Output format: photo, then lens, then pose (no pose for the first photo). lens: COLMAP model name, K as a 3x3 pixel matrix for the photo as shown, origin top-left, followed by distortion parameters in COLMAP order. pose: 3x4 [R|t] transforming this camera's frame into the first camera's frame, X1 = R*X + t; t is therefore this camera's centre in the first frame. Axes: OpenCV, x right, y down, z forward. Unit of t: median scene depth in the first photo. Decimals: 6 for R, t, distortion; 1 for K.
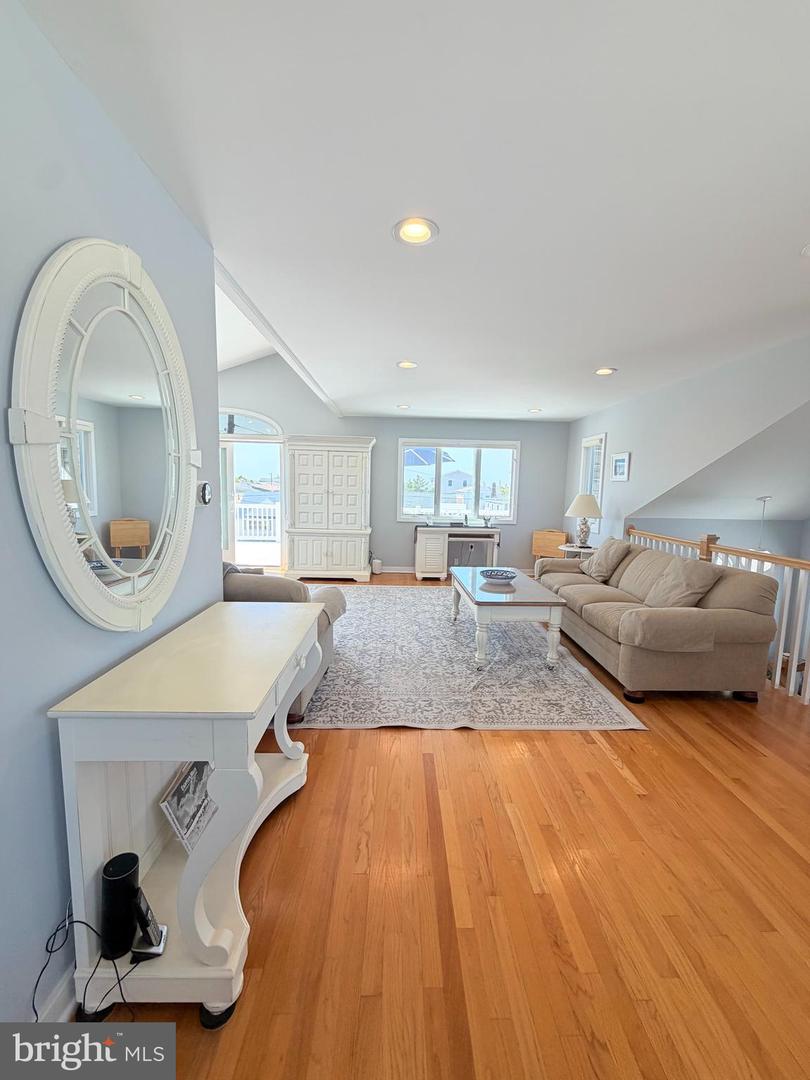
lens RADIAL K [[431.6, 0, 408.6], [0, 431.6, 536.5], [0, 0, 1]] dist [-0.001053, 0.000626]
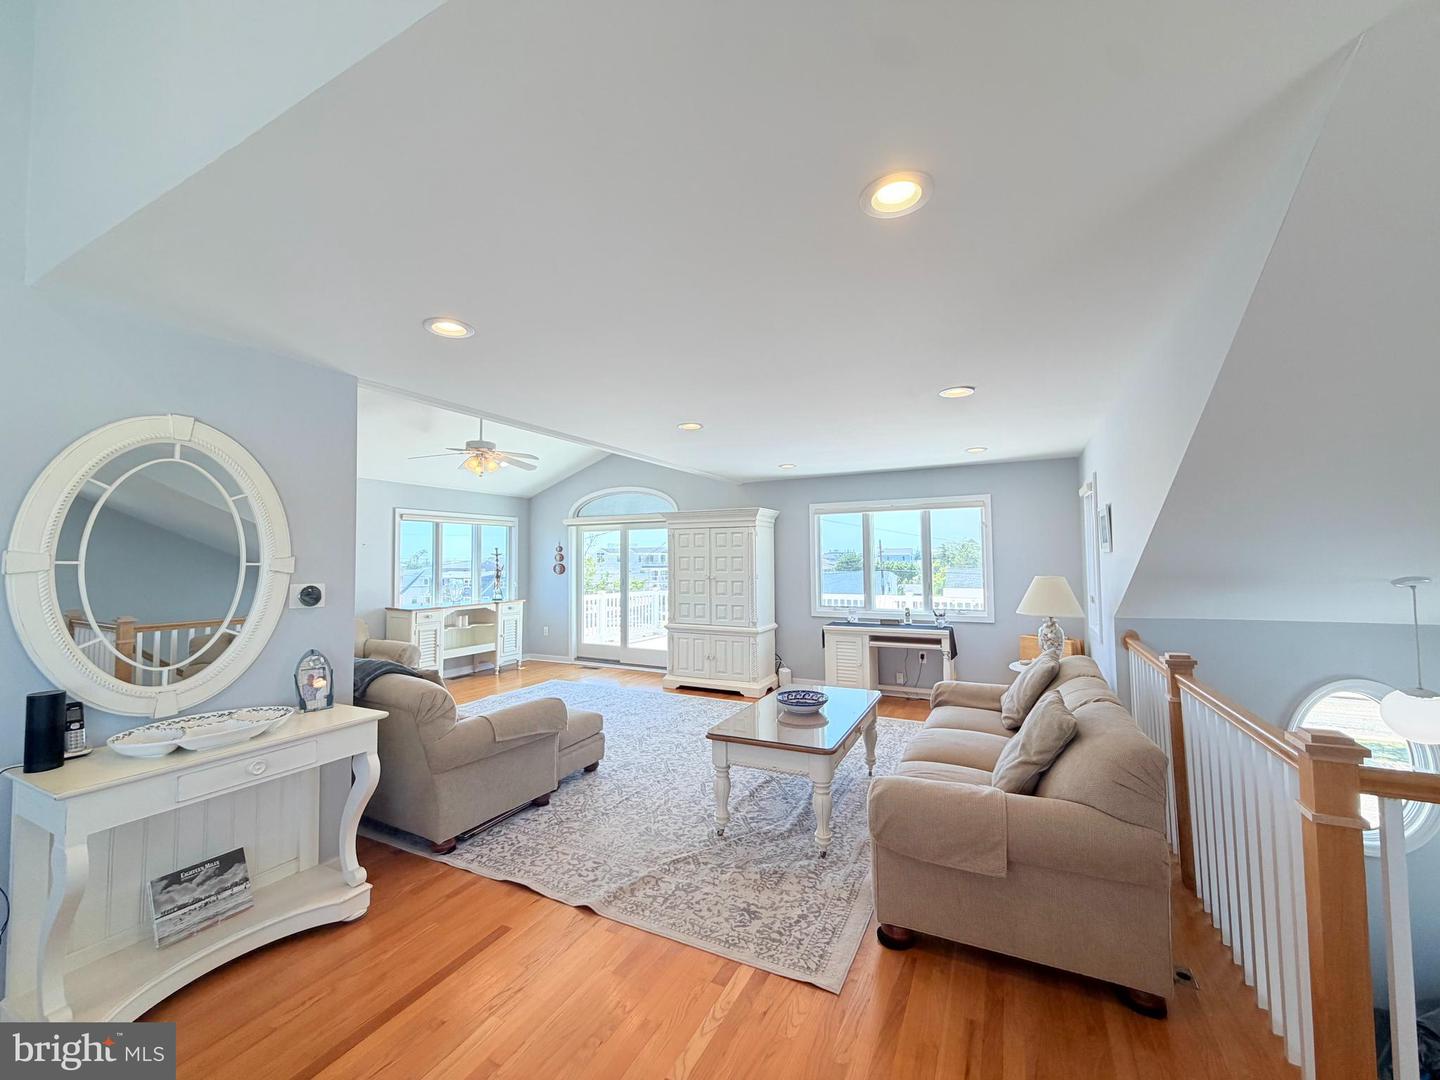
lens RADIAL K [[575.5, 0, 712.6], [0, 575.5, 535.0], [0, 0, 1]] dist [-0.001053, 0.000626]
pose [[0.877681, -0.053552, -0.476245, 0.331711], [-0.025180, 0.987212, -0.157412, -0.014549], [0.478584, 0.150149, 0.865108, 0.064257]]
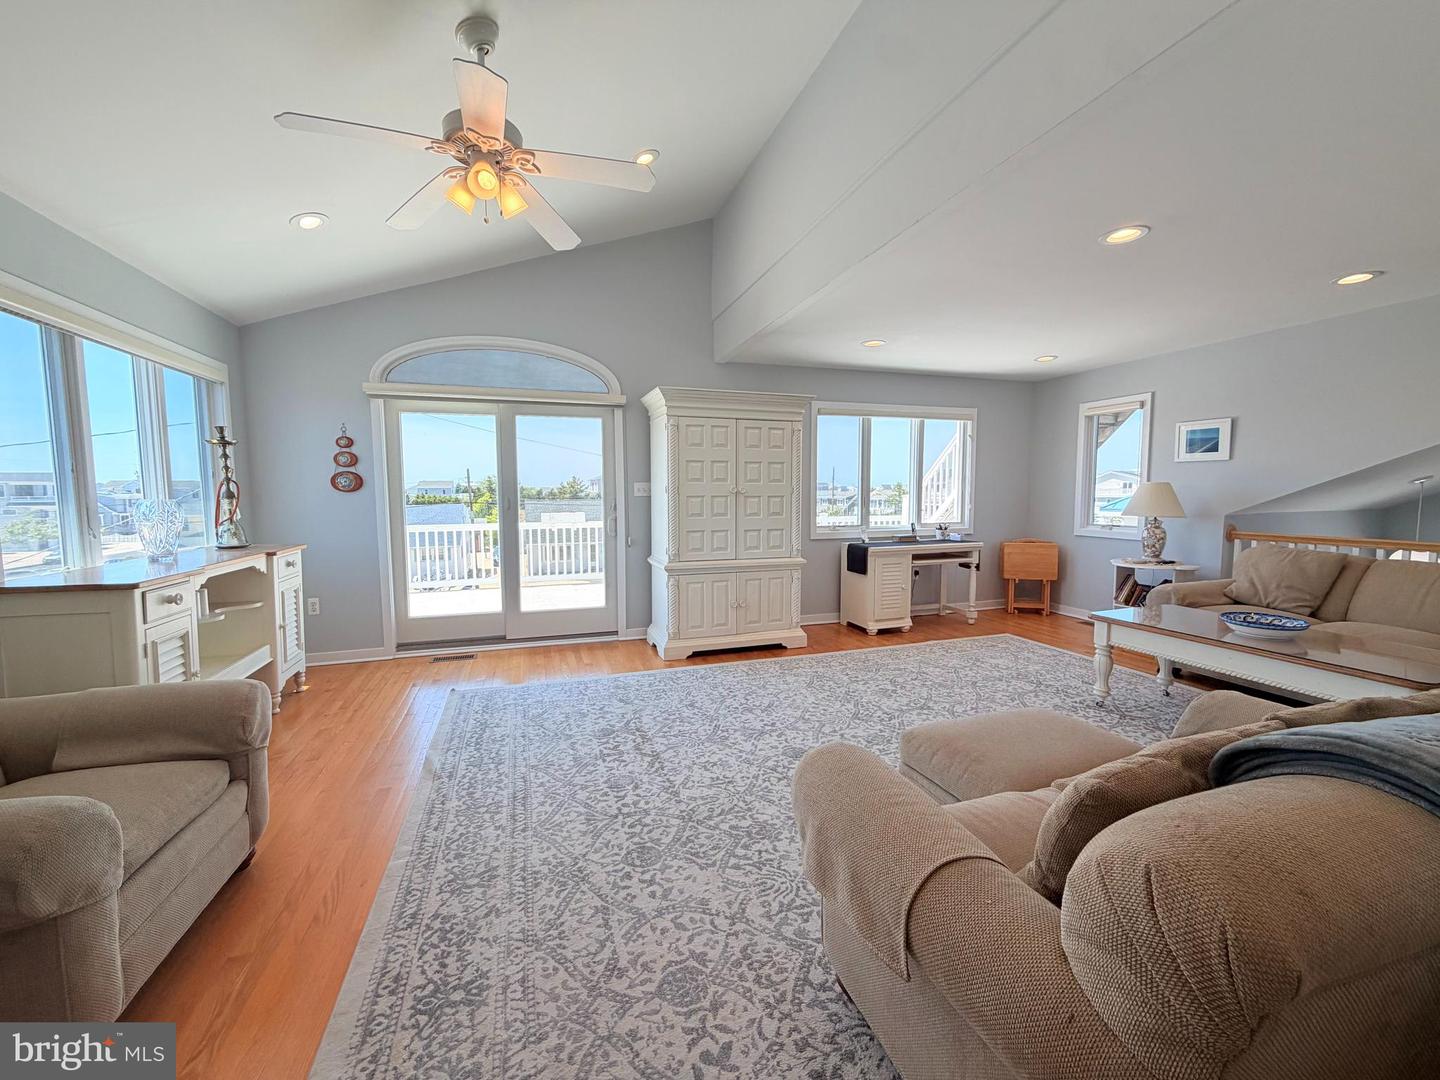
lens RADIAL K [[575.5, 0, 717.1], [0, 575.5, 538.7], [0, 0, 1]] dist [-0.001053, 0.000626]
pose [[0.956759, -0.053792, 0.285864, -0.425683], [0.063047, 0.997739, -0.023264, -0.028817], [-0.283967, 0.040281, 0.957988, 0.301591]]
